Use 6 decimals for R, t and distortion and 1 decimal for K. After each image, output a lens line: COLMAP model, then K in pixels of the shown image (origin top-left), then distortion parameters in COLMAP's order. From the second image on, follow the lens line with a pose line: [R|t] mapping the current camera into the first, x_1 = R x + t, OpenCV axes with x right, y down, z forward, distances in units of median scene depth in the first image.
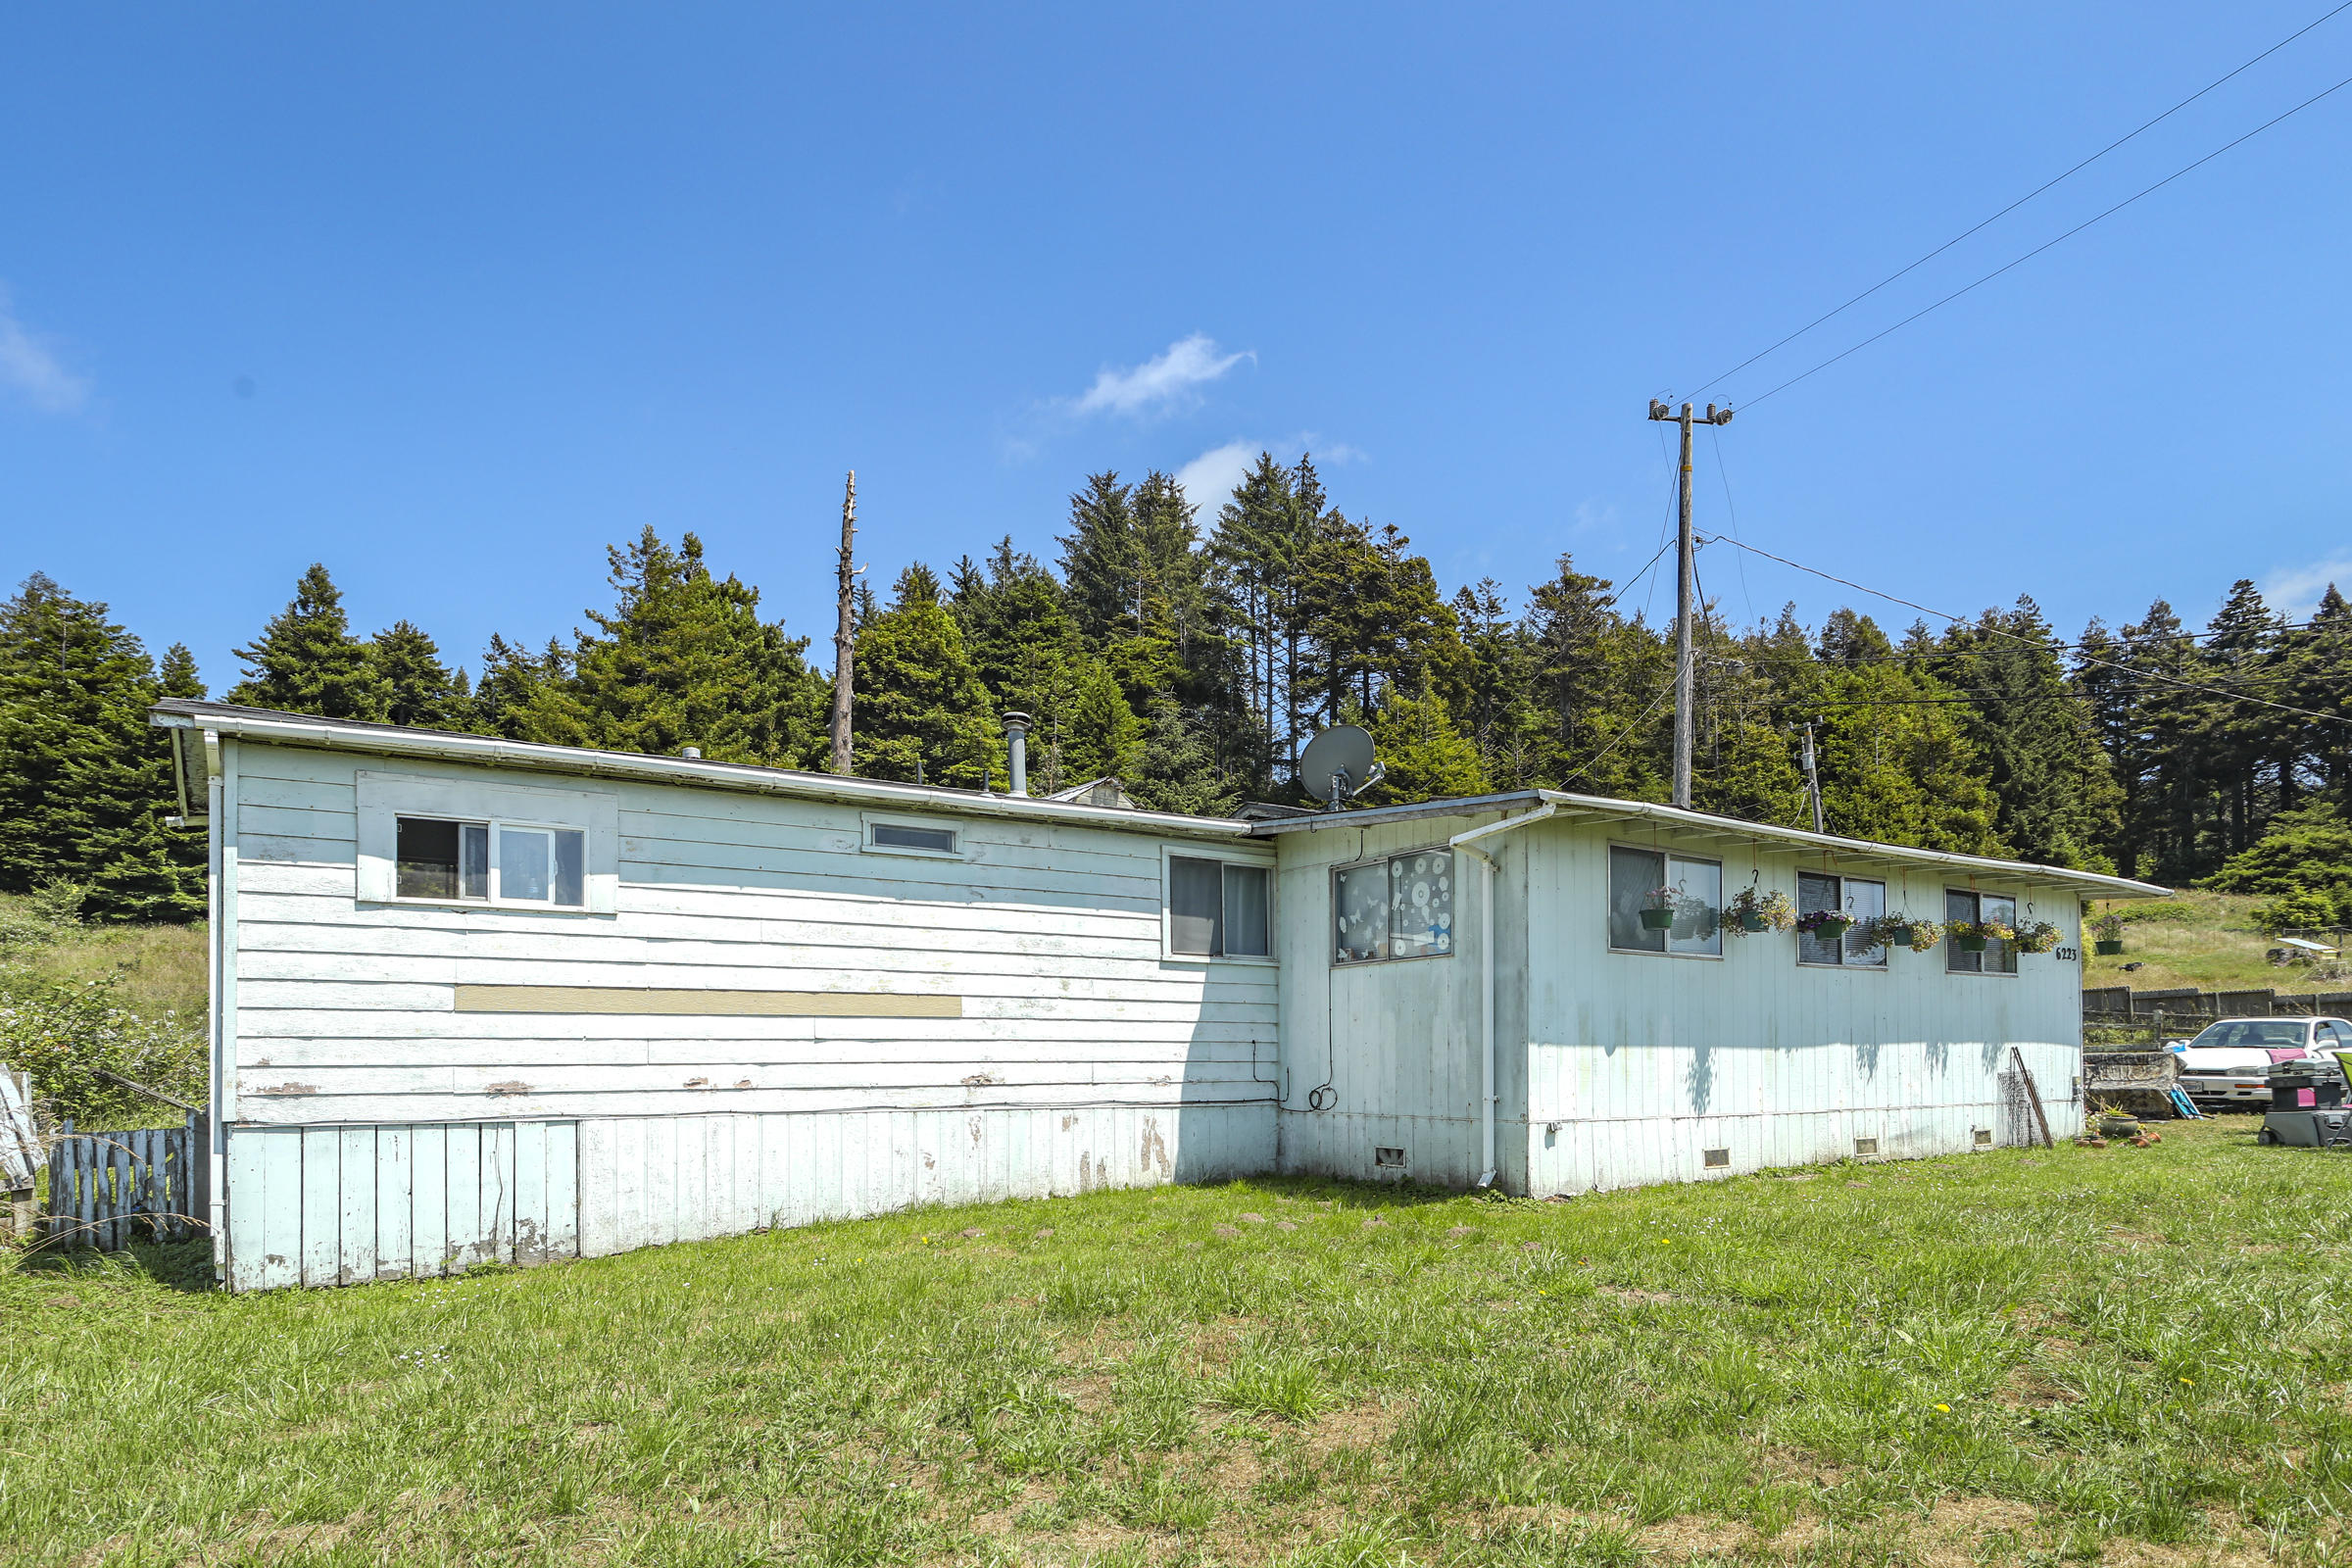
lens RADIAL K [[1396.2, 0, 1177.4], [0, 1396.2, 1044.2], [0, 0, 1]] dist [0.003138, 0.001373]
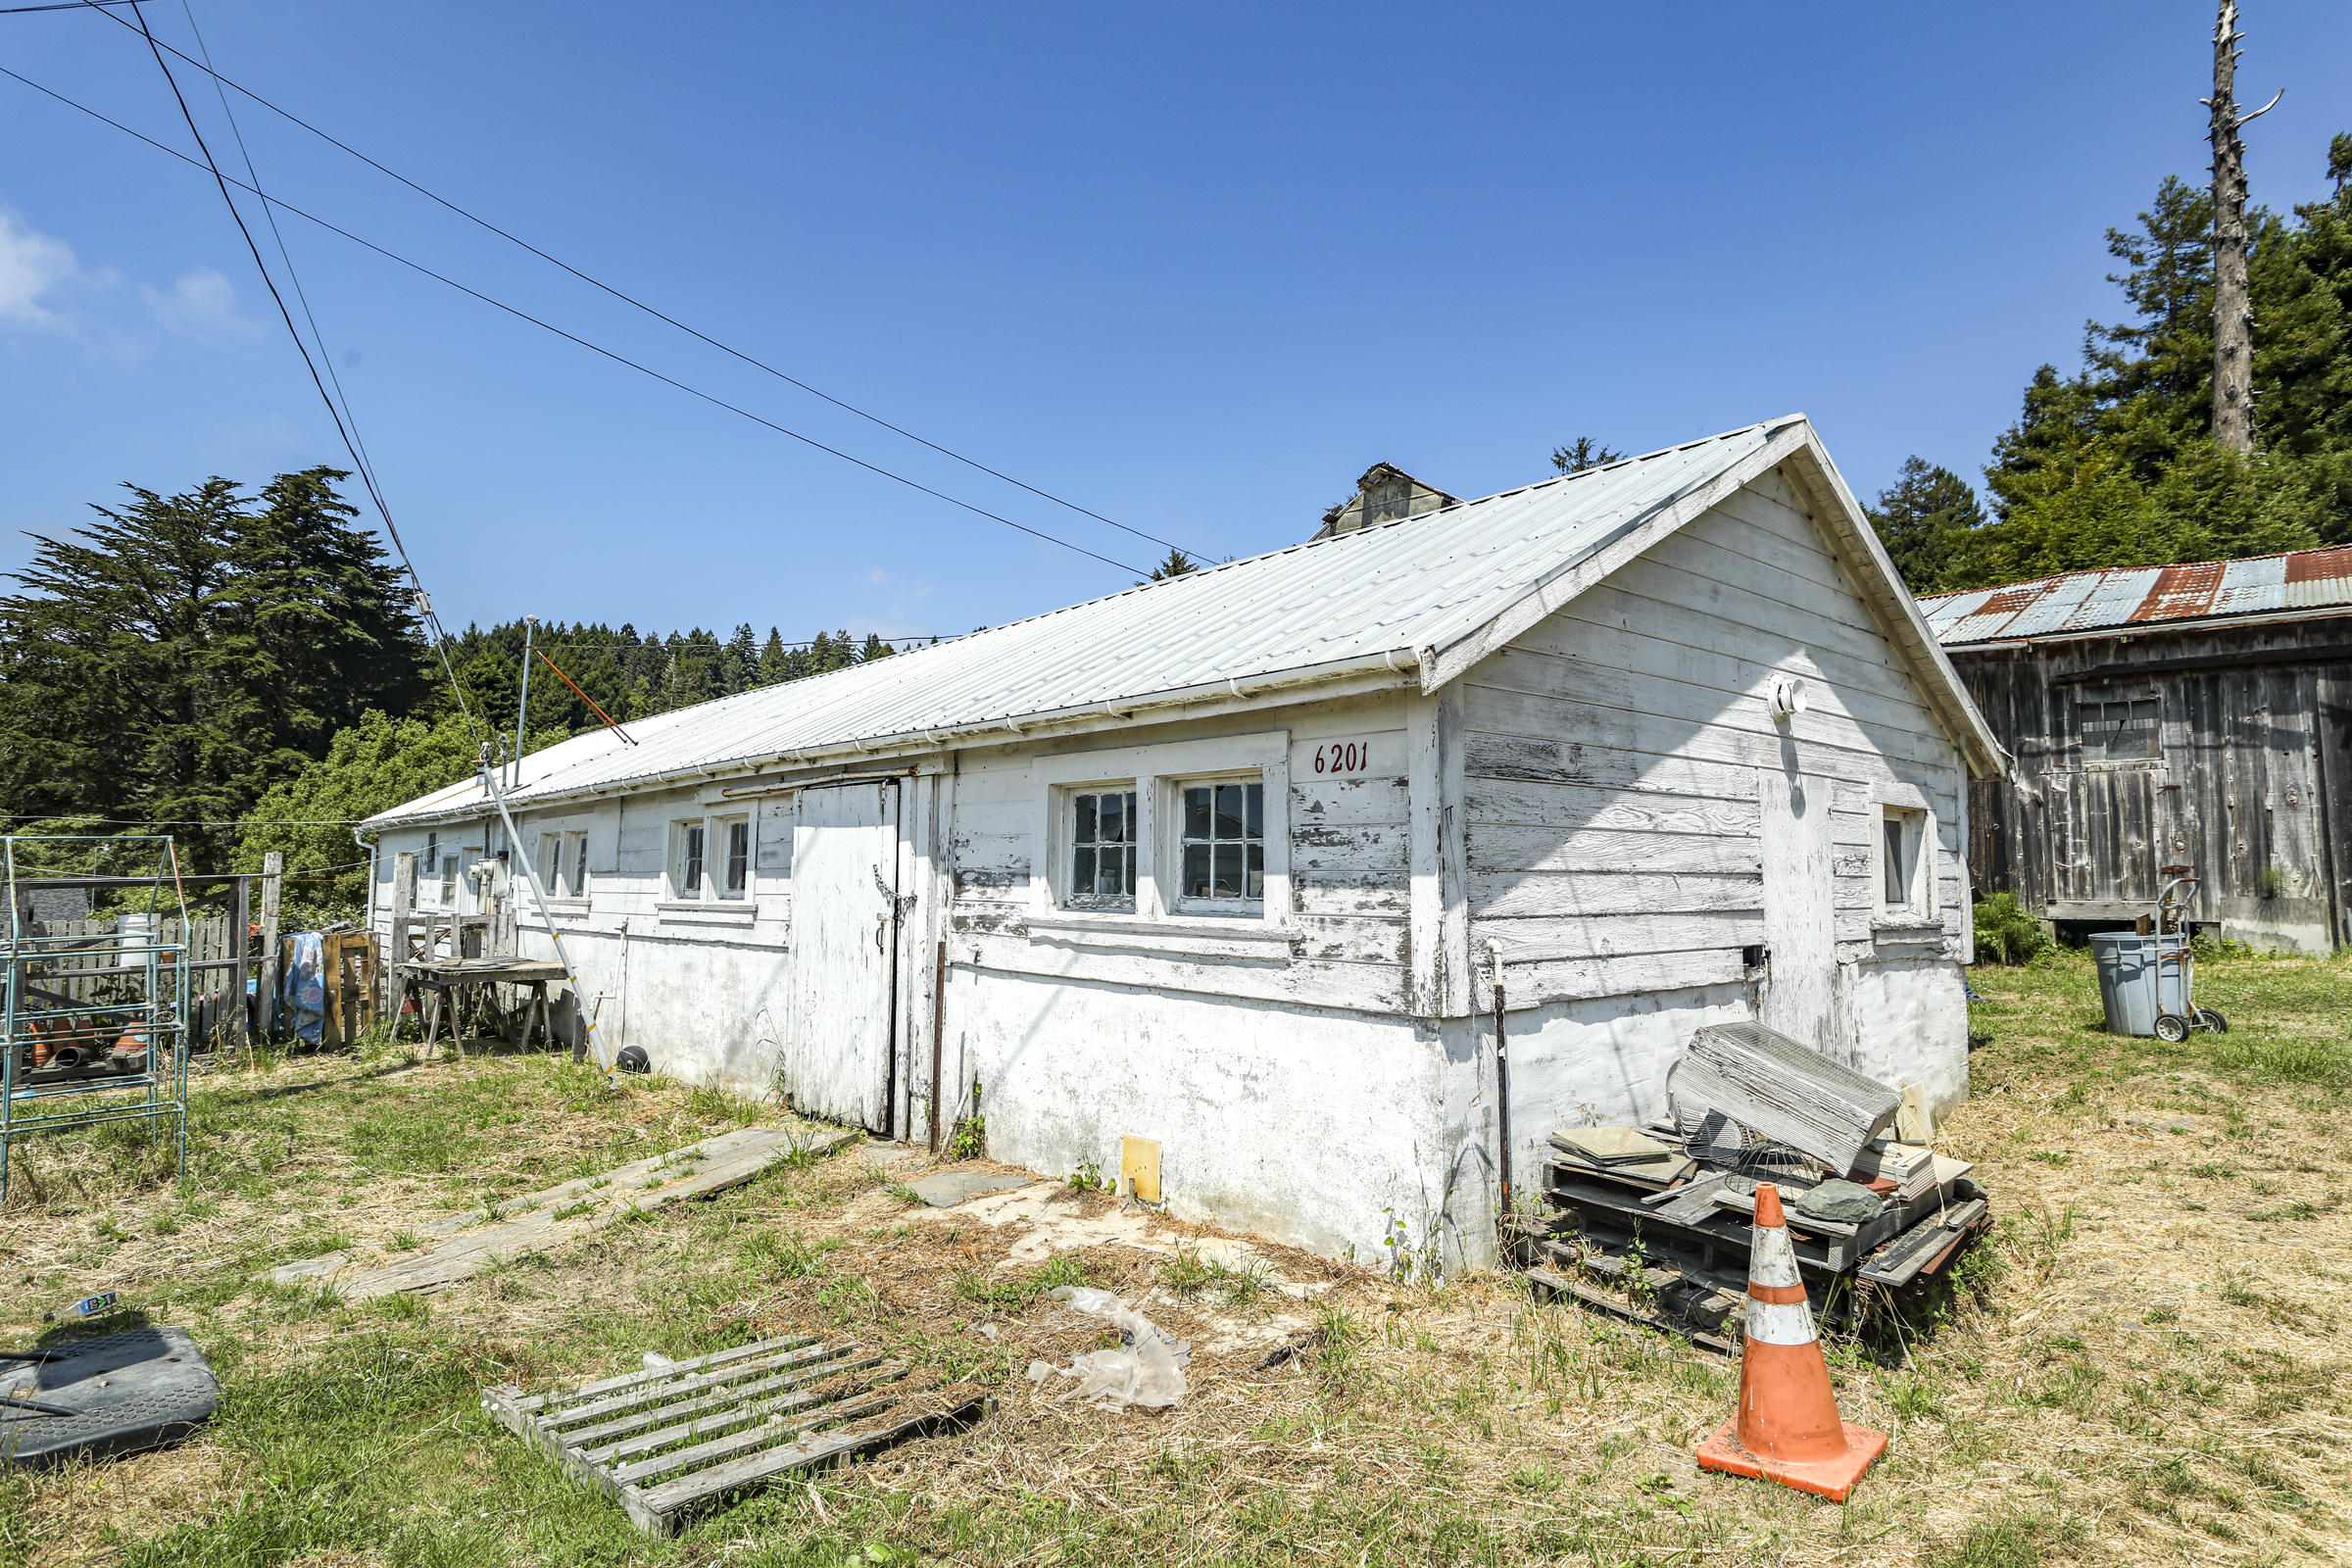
lens RADIAL K [[1294.7, 0, 1176.0], [0, 1294.7, 784.0], [0, 0, 1]] dist [-0.001621, 0.001410]
pose [[0.140995, -0.066321, -0.987786, 0.197212], [0.014998, 0.997782, -0.064851, -0.010410], [0.989897, -0.005671, 0.141677, 0.353229]]
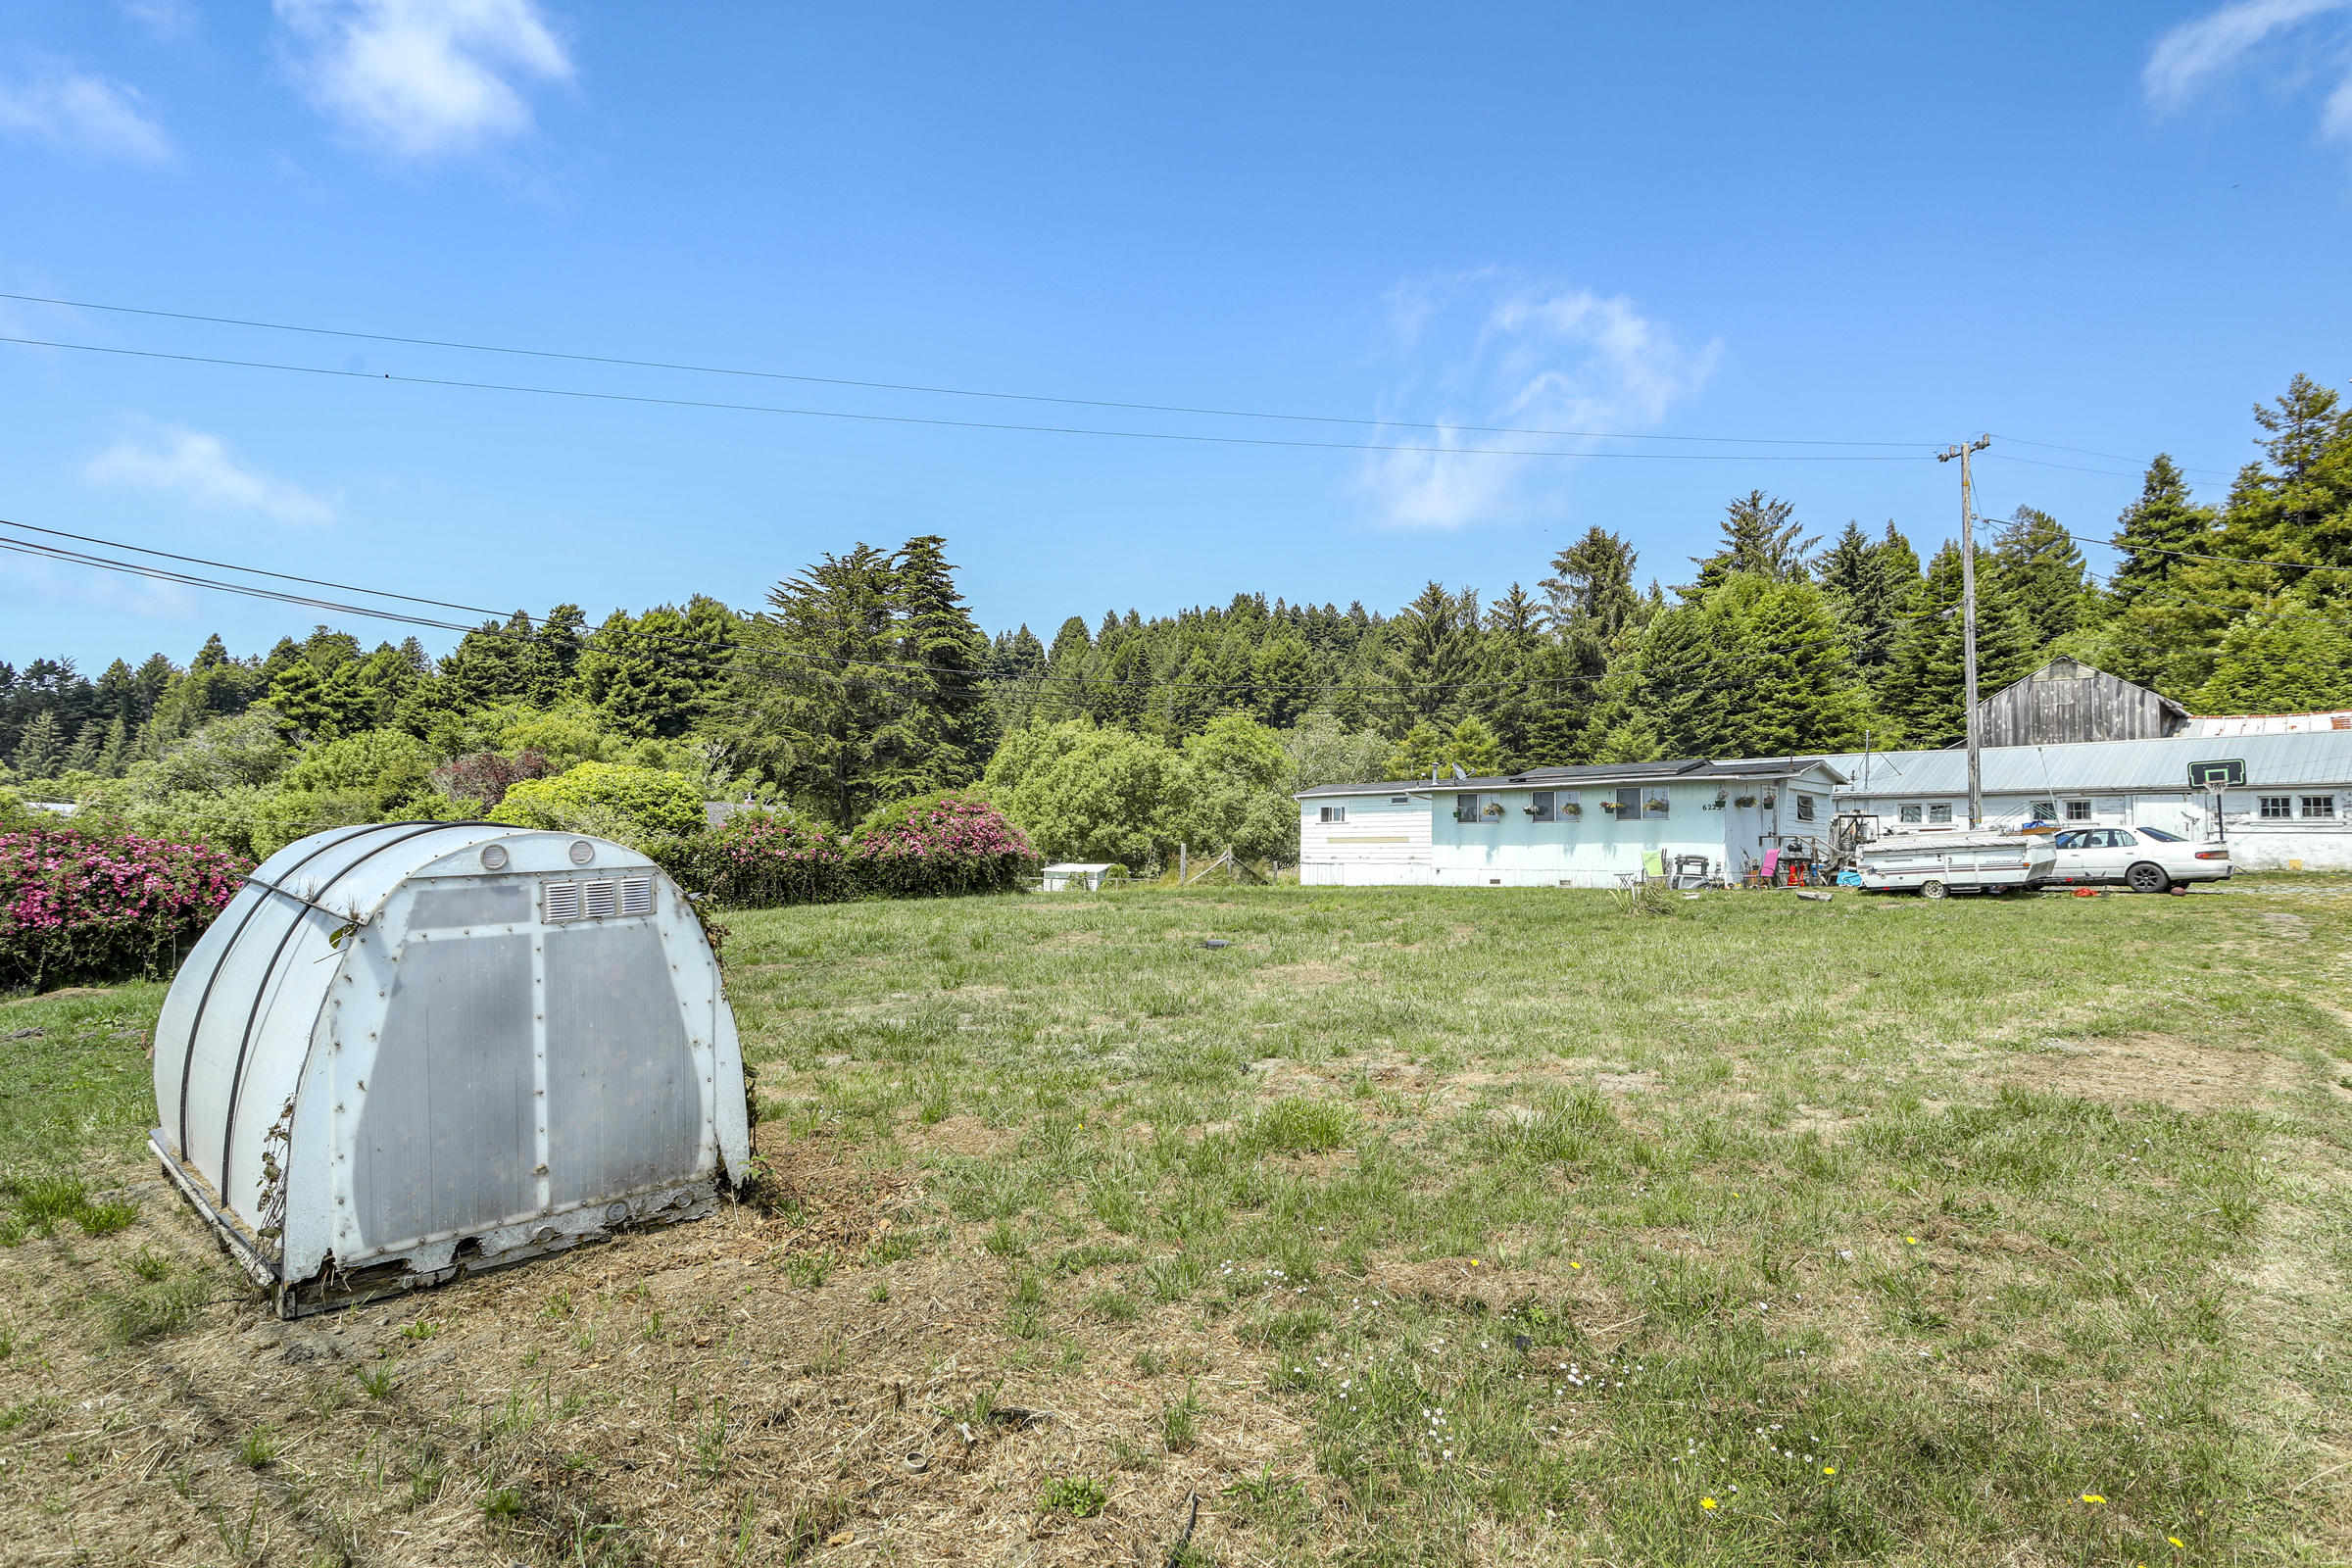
lens RADIAL K [[1309.9, 0, 1176.0], [0, 1309.9, 784.0], [0, 0, 1]] dist [0.000634, 0.002245]
pose [[0.150760, -0.049904, -0.987310, 0.470578], [0.003148, 0.998744, -0.050001, 0.000120], [0.988565, 0.004430, 0.150728, -0.034627]]
